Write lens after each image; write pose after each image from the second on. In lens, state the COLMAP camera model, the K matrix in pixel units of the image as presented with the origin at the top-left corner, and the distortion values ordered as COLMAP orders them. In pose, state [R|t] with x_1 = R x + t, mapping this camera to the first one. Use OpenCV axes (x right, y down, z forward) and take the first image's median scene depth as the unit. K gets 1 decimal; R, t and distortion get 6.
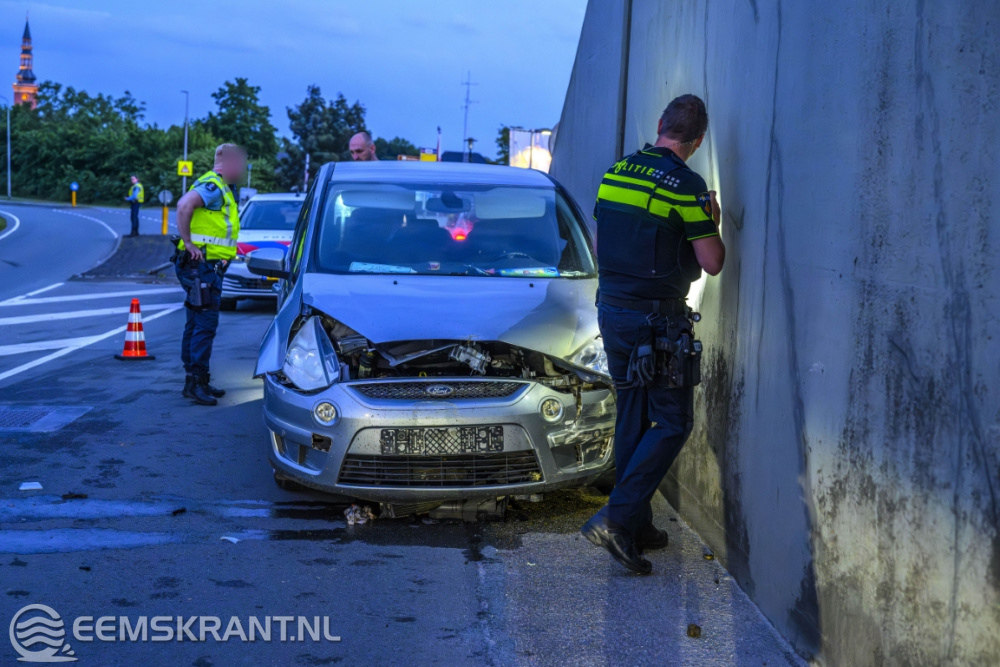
lens RADIAL K [[1515.9, 0, 490.3], [0, 1515.9, 334.2], [0, 0, 1]] dist [0.012929, 0.000000]
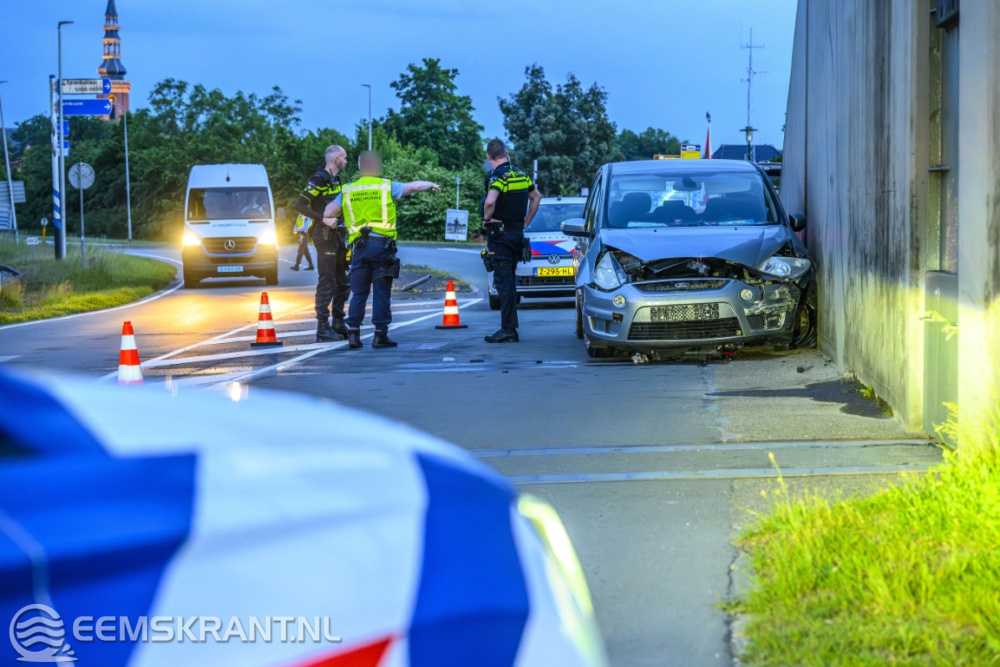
lens RADIAL K [[2342.2, 0, 505.7], [0, 2342.2, 342.0], [0, 0, 1]] dist [0.030906, 0.000000]
pose [[0.990984, -0.043496, -0.126725, 0.095479], [0.038715, 0.998451, -0.039948, 0.182250], [0.128267, 0.034681, 0.991133, -1.566557]]
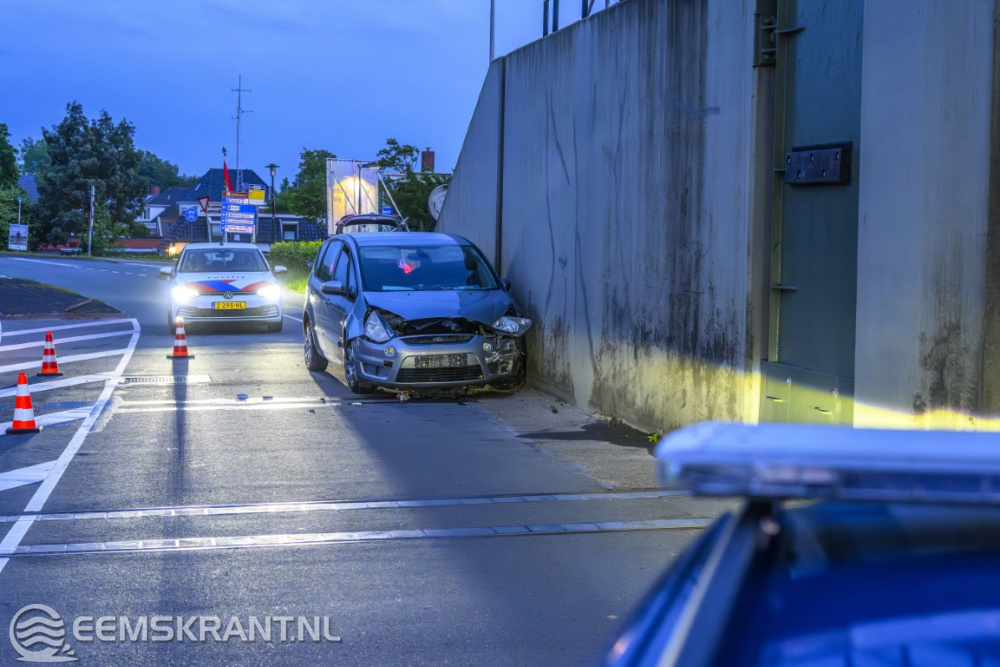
lens RADIAL K [[1923.1, 0, 501.5], [0, 1923.1, 333.1], [0, 0, 1]] dist [-0.045378, 0.000000]
pose [[0.990914, -0.035050, 0.129850, -0.277704], [0.038761, 0.998906, -0.026158, 0.094099], [-0.128791, 0.030954, 0.991189, -1.659119]]
